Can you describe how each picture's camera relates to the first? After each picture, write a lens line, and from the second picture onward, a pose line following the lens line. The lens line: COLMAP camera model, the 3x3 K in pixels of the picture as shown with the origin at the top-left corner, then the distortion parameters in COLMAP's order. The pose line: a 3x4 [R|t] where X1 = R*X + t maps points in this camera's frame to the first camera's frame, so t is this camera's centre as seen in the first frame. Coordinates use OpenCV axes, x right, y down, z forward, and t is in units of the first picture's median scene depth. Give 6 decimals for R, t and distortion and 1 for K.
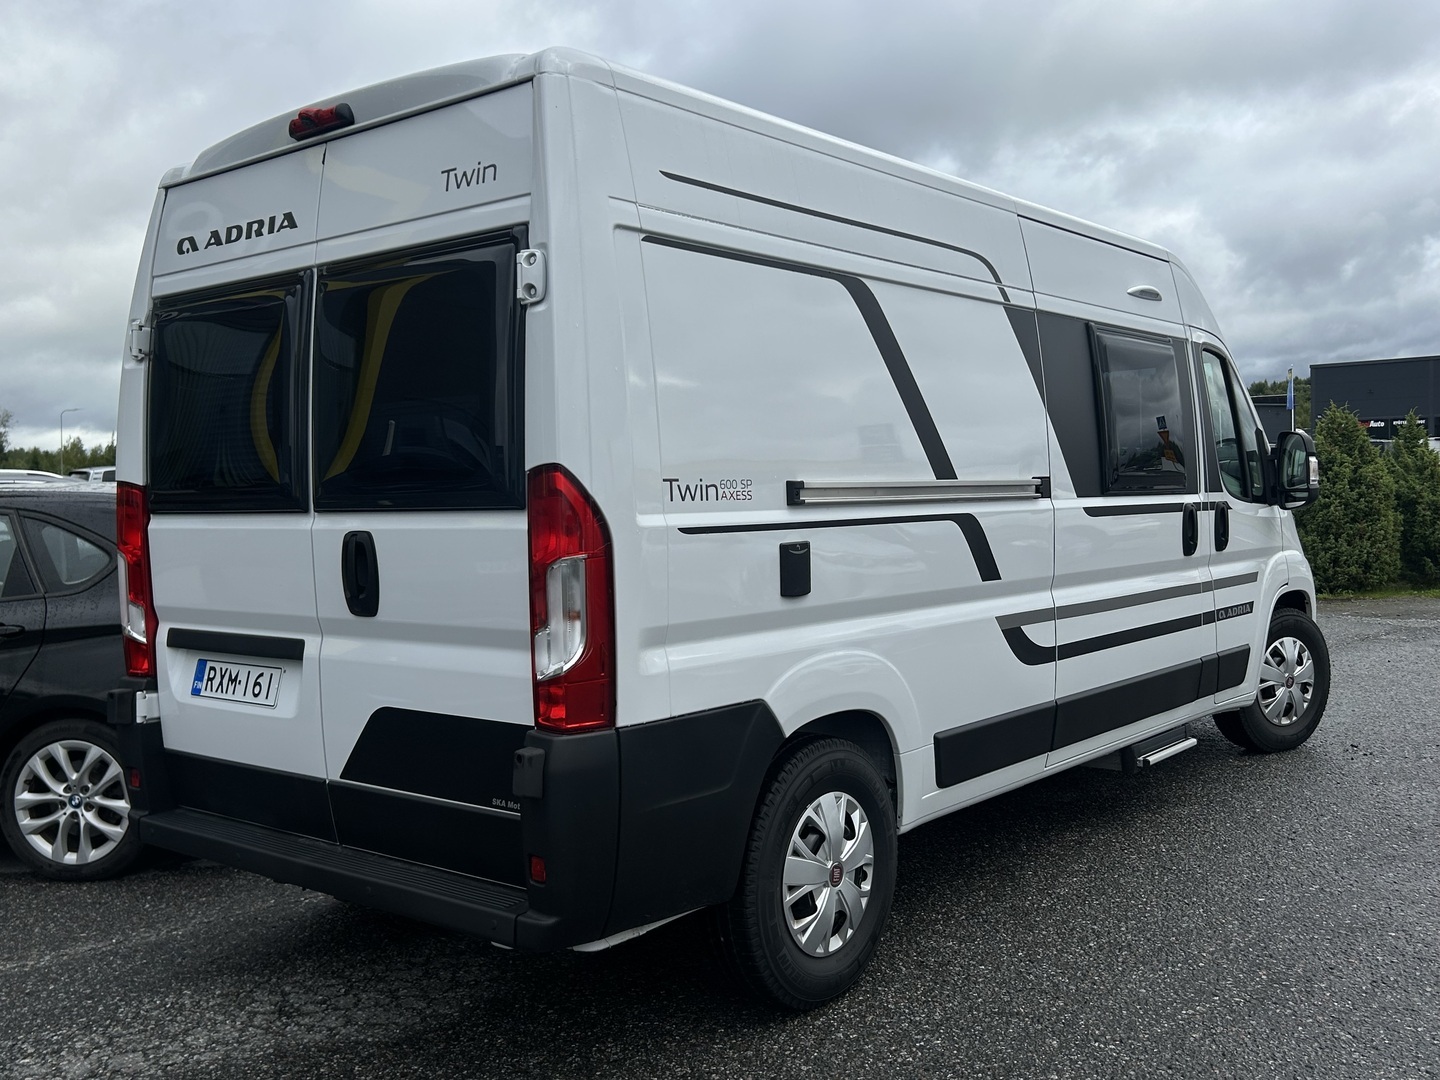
lens RADIAL K [[1372.1, 0, 720.0], [0, 1372.1, 540.0], [0, 0, 1]] dist [0.010231, -0.001050]
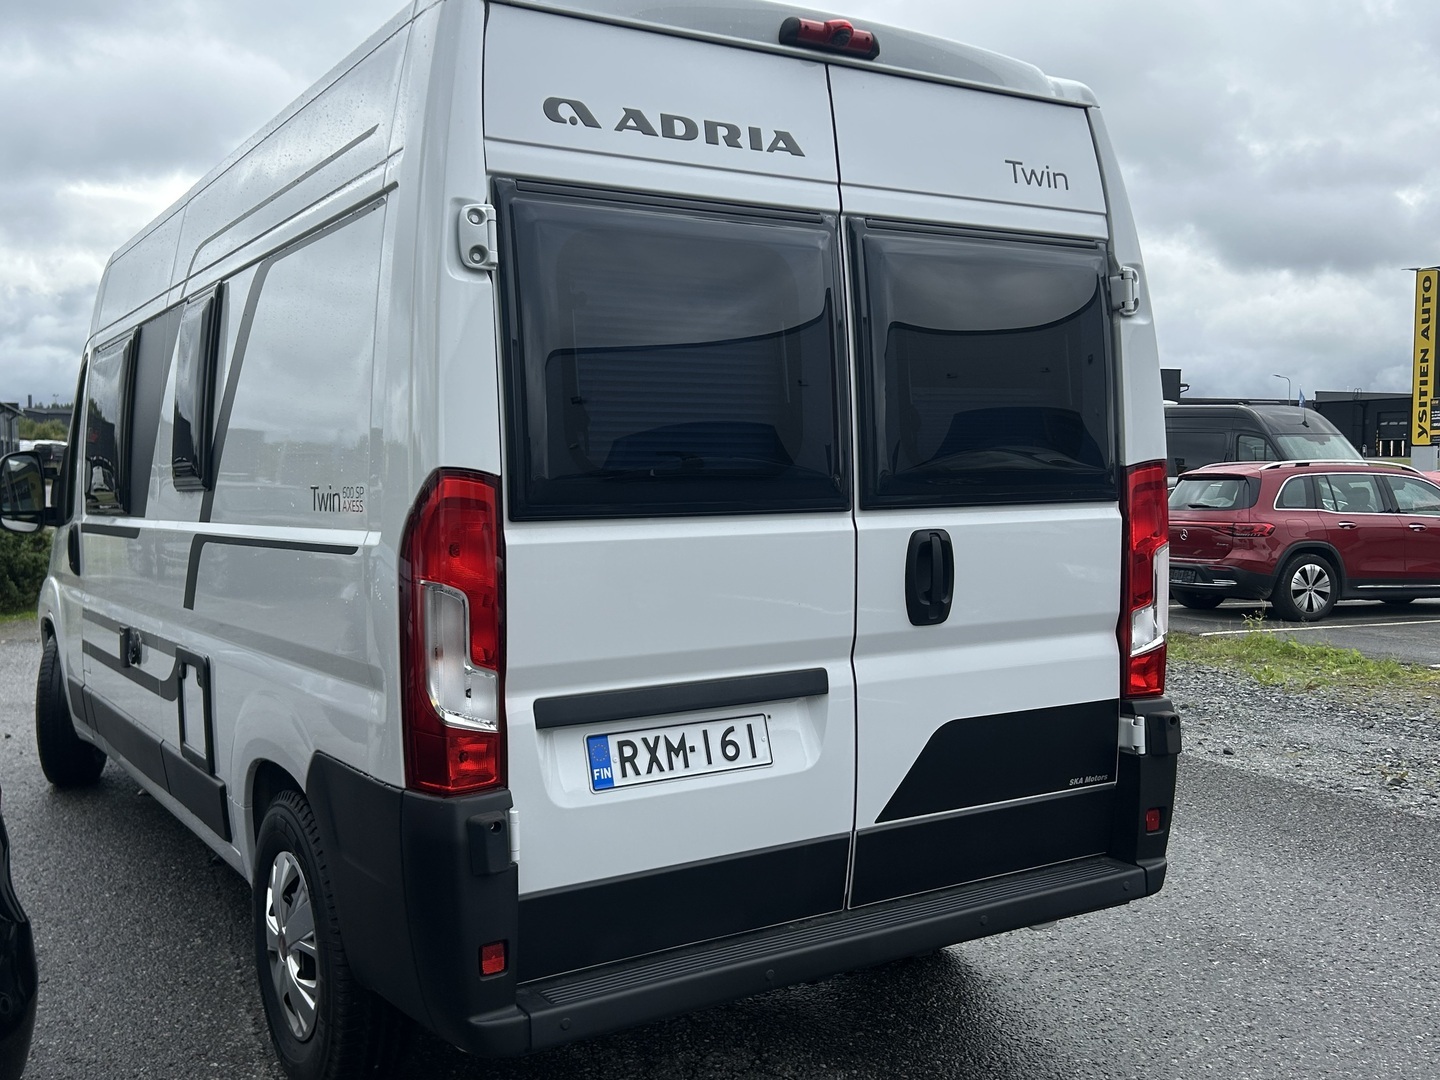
lens RADIAL K [[1389.5, 0, 720.0], [0, 1389.5, 540.0], [0, 0, 1]] dist [0.091935, -0.002129]
pose [[0.317608, -0.021268, 0.947984, -1.095697], [0.046539, 0.998893, 0.006818, -0.011339], [-0.947079, 0.041953, 0.318246, 0.789989]]
